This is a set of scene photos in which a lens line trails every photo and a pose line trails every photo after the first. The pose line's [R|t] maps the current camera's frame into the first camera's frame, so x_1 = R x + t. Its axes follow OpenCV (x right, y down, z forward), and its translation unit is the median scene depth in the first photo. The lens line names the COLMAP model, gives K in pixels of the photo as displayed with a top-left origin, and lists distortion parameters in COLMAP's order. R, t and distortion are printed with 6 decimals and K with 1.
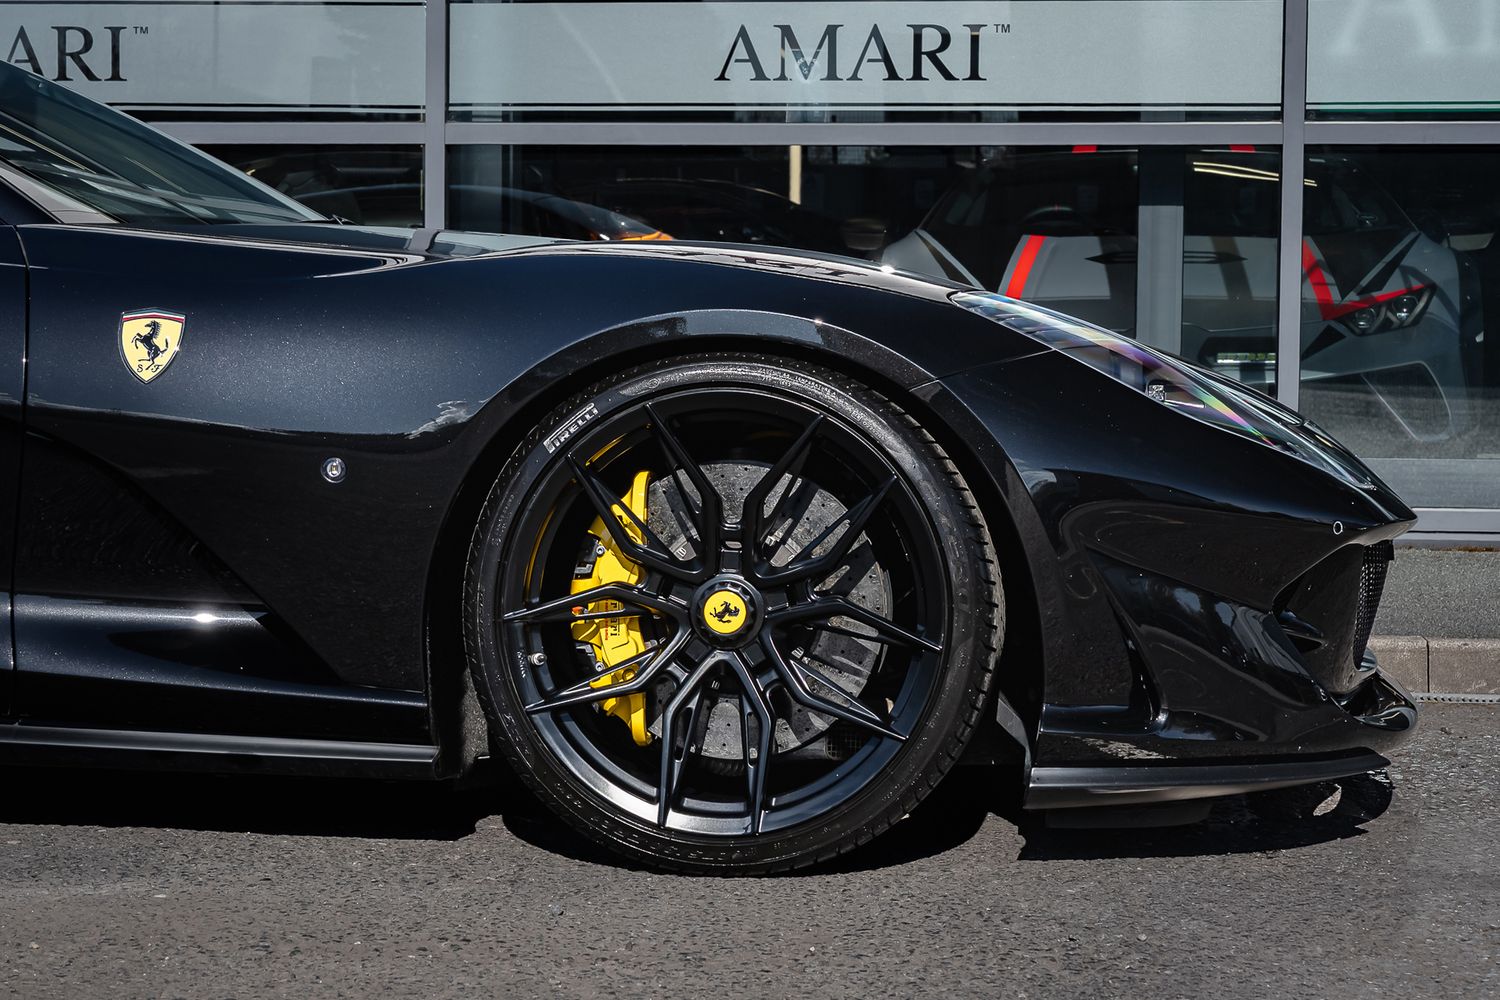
lens RADIAL K [[2812.2, 0, 750.0], [0, 2812.2, 500.0], [0, 0, 1]] dist [0.037597, -0.112433]
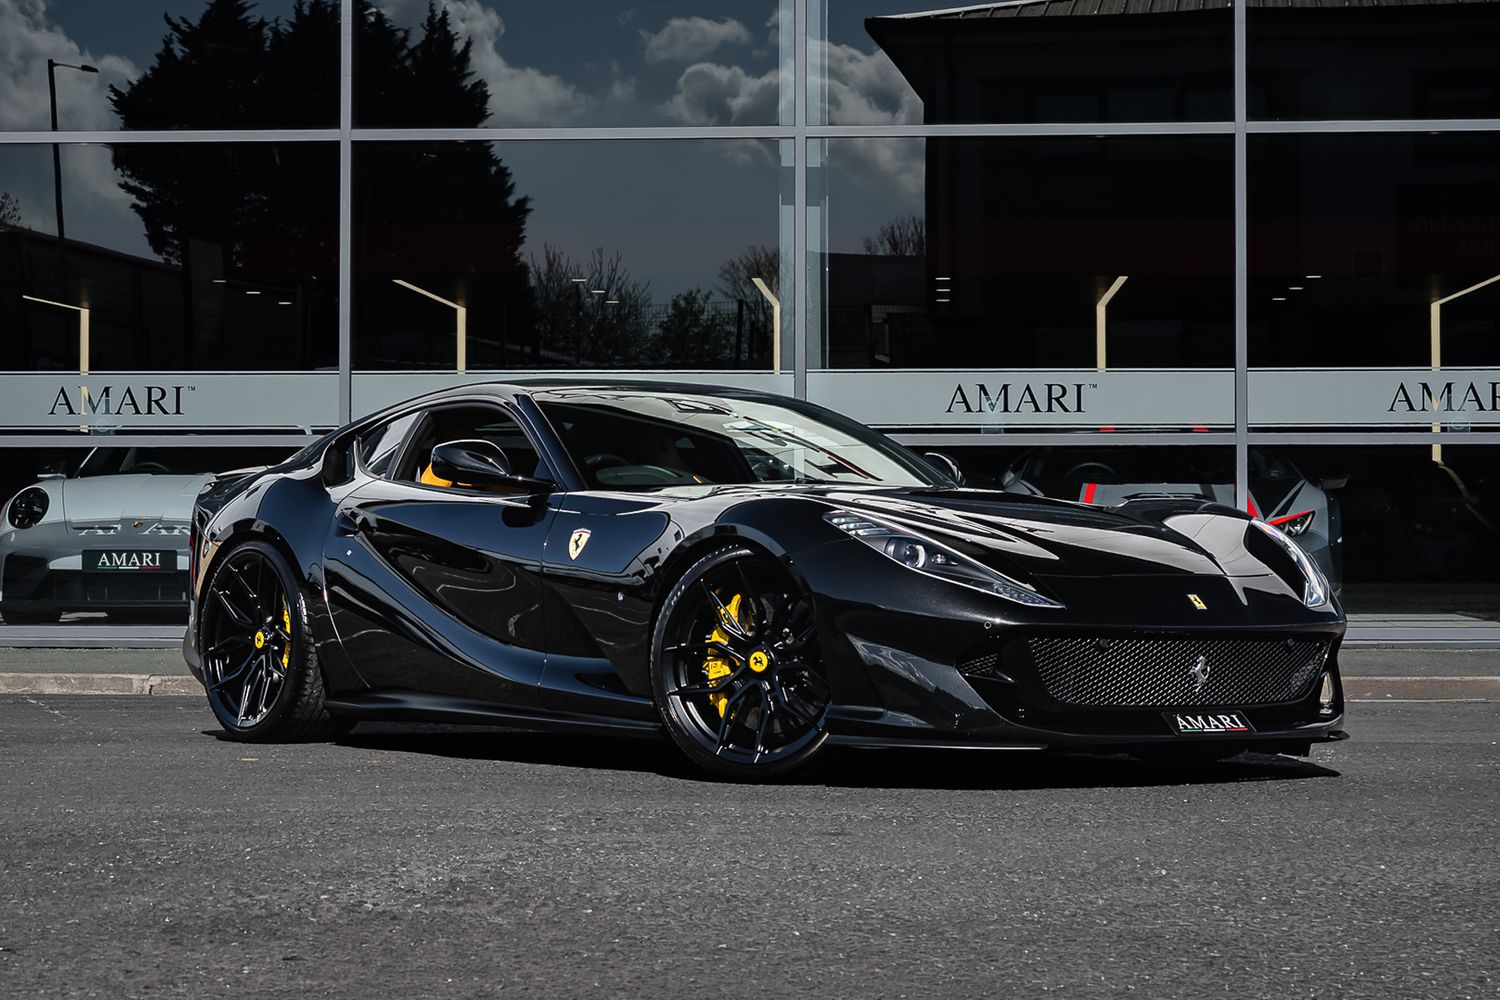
lens RADIAL K [[3449.5, 0, 697.7], [0, 3449.5, 445.3], [0, 0, 1]] dist [-0.014255, 0.131213]
pose [[0.998134, -0.008102, 0.060522, -0.328019], [0.012981, 0.996657, -0.080667, 0.063175], [-0.059666, 0.081302, 0.994902, -1.356881]]
